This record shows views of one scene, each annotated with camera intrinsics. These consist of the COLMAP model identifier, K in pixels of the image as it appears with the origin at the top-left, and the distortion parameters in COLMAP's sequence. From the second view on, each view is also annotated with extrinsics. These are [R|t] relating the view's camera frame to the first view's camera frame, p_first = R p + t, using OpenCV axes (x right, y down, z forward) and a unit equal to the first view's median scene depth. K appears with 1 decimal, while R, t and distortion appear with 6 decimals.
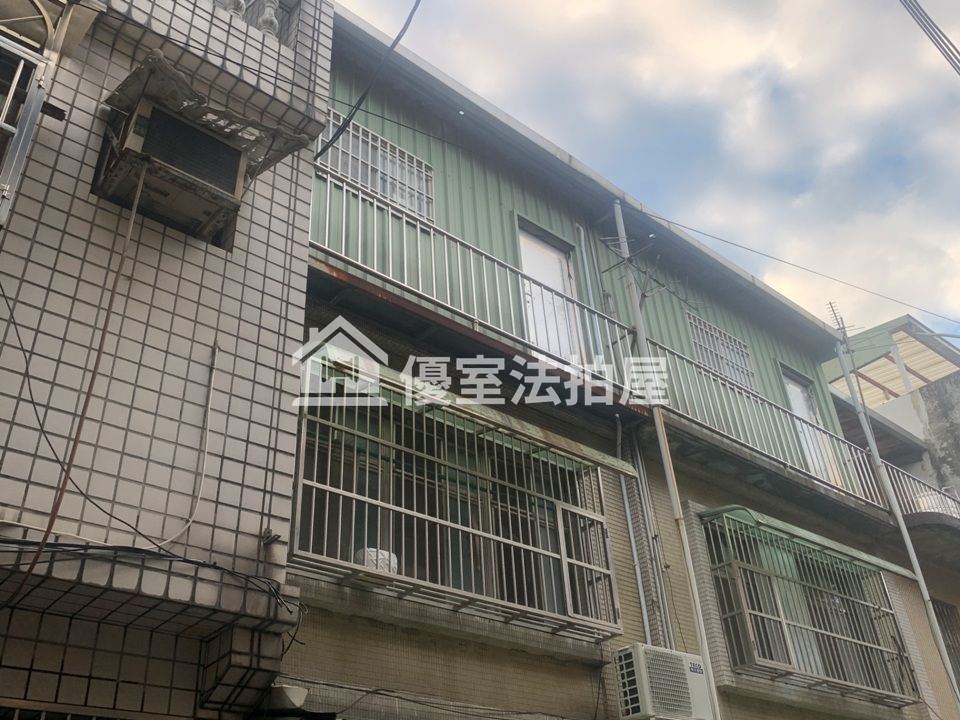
lens RADIAL K [[910.9, 0, 473.5], [0, 910.9, 347.1], [0, 0, 1]] dist [0.002302, 0.005302]
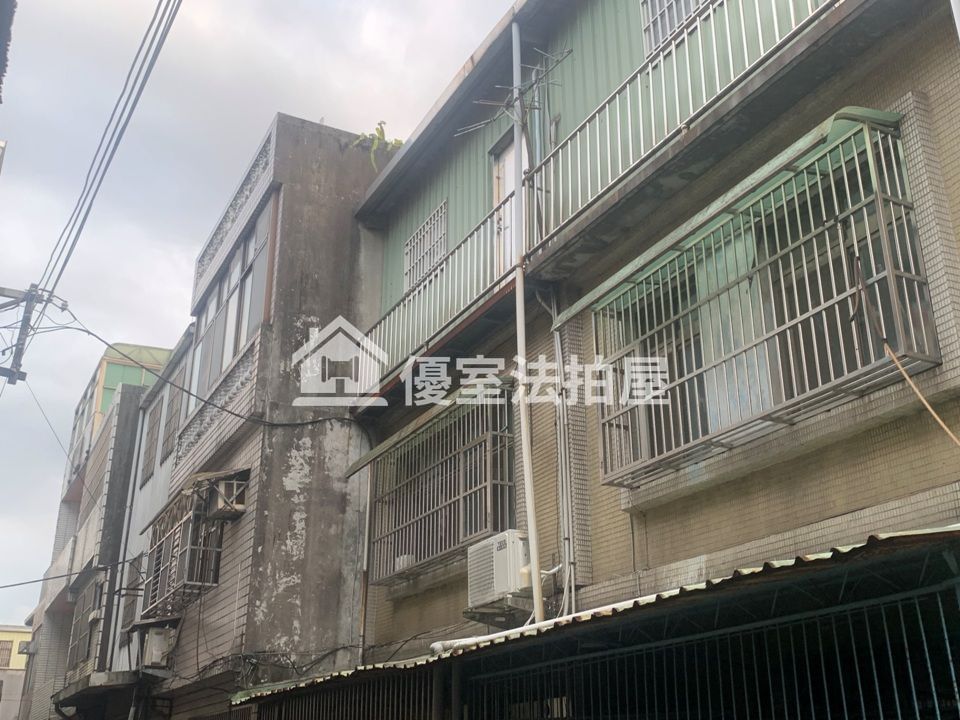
lens RADIAL K [[1050.7, 0, 481.4], [0, 1050.7, 339.9], [0, 0, 1]] dist [0.200926, -0.642396]
pose [[-0.241101, -0.320050, -0.916209, 1.572418], [0.562508, 0.723225, -0.400662, 0.710610], [0.790857, -0.611975, 0.005661, 1.203759]]
